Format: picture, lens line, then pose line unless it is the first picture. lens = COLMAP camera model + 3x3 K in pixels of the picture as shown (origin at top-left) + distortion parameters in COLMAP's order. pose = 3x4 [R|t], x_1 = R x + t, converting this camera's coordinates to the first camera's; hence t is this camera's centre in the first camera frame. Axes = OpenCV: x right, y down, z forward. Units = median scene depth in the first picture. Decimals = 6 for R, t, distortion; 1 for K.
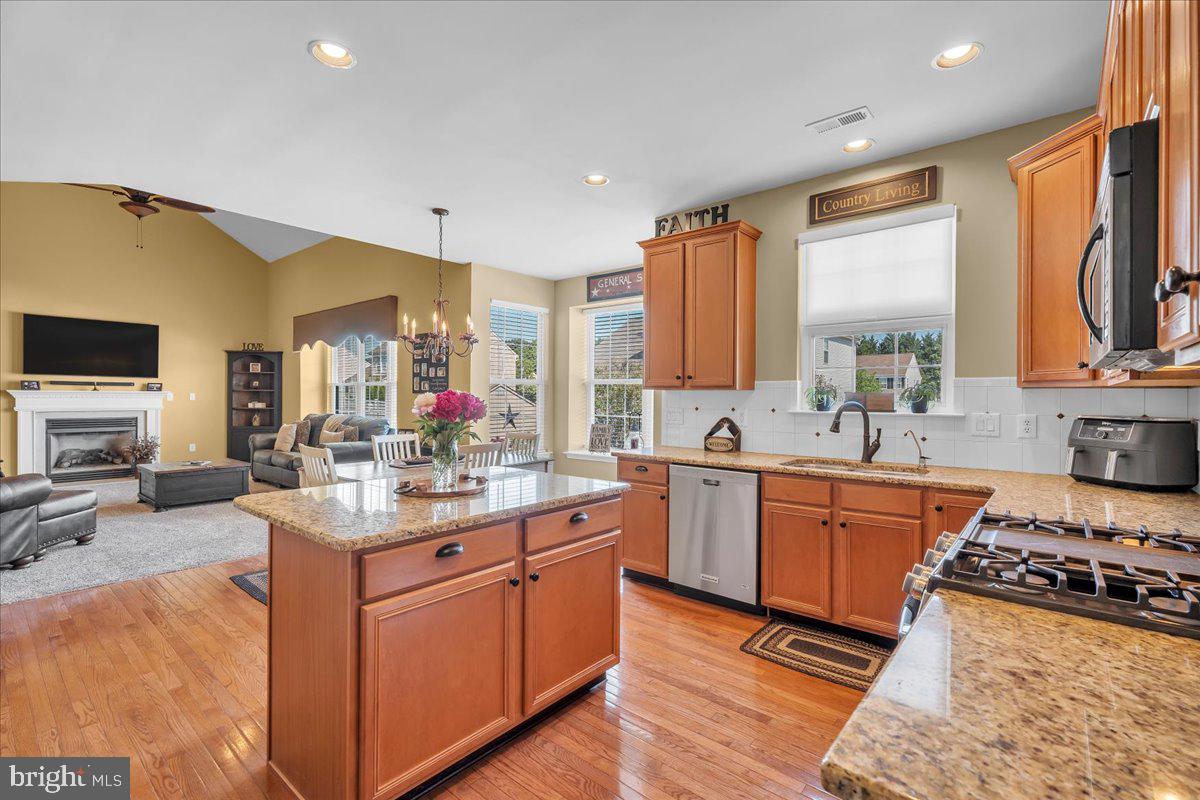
lens RADIAL K [[547.5, 0, 600.0], [0, 547.5, 400.0], [0, 0, 1]] dist [-0.000385, 0.000230]
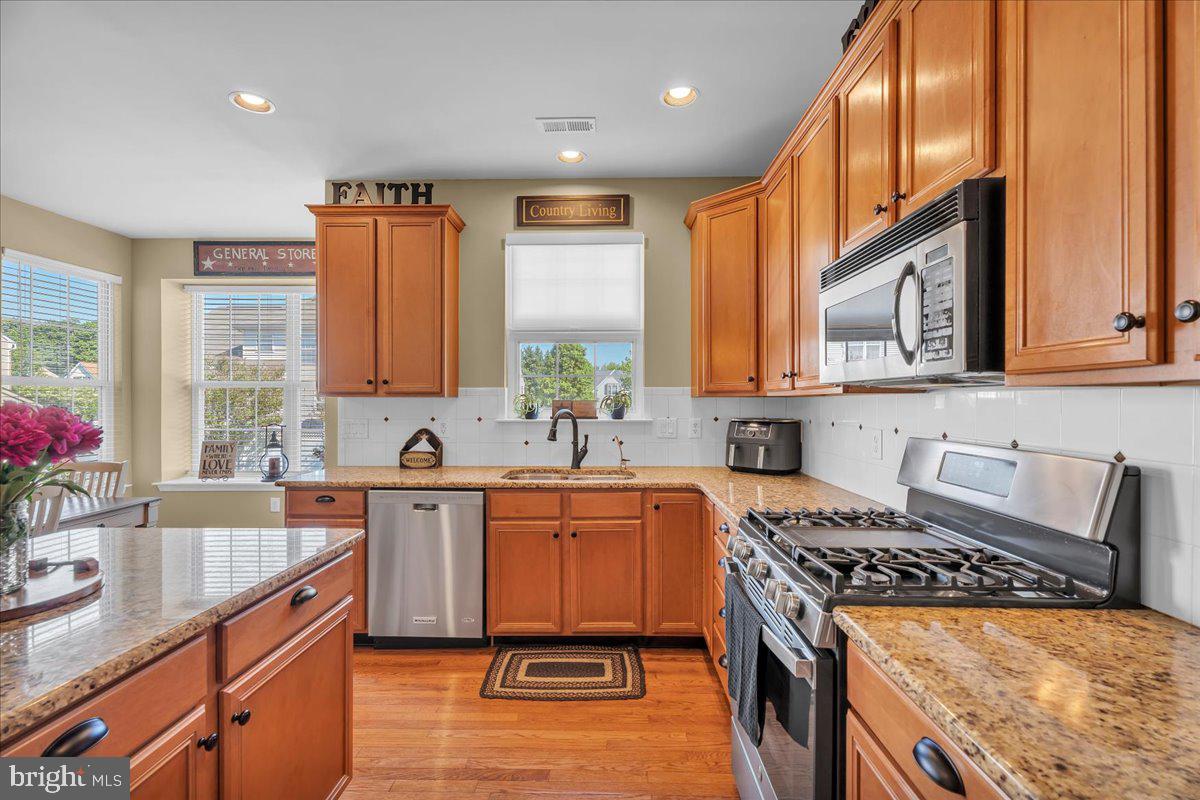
lens RADIAL K [[538.0, 0, 602.9], [0, 538.0, 405.7], [0, 0, 1]] dist [-0.000469, 0.000605]
pose [[0.772780, -0.010000, 0.634596, -0.114384], [0.007662, 0.999950, 0.006427, -0.009772], [-0.634628, -0.000104, 0.772818, 0.186750]]
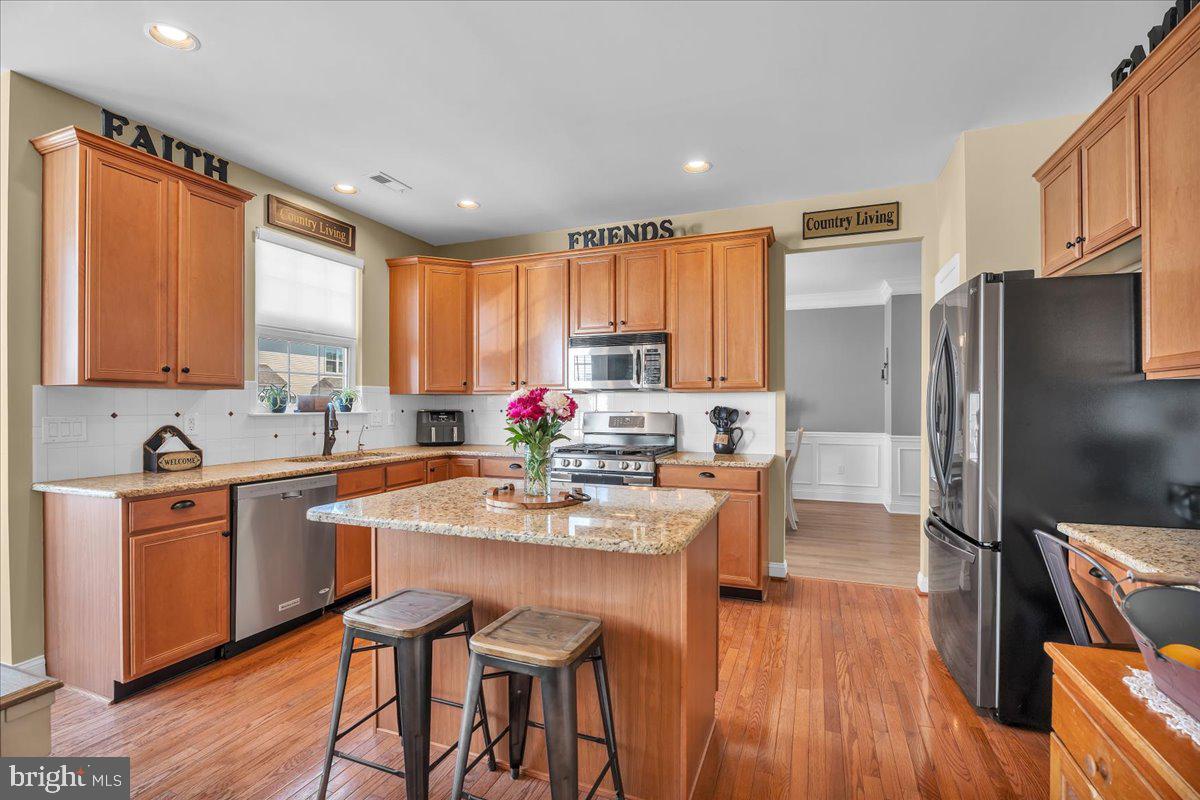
lens RADIAL K [[538.0, 0, 602.9], [0, 538.0, 405.7], [0, 0, 1]] dist [-0.000469, 0.000605]
pose [[-0.321174, -0.006819, 0.946996, -0.792595], [0.003939, 0.999956, 0.008536, 0.001103], [-0.947012, 0.006472, -0.321133, 0.815011]]
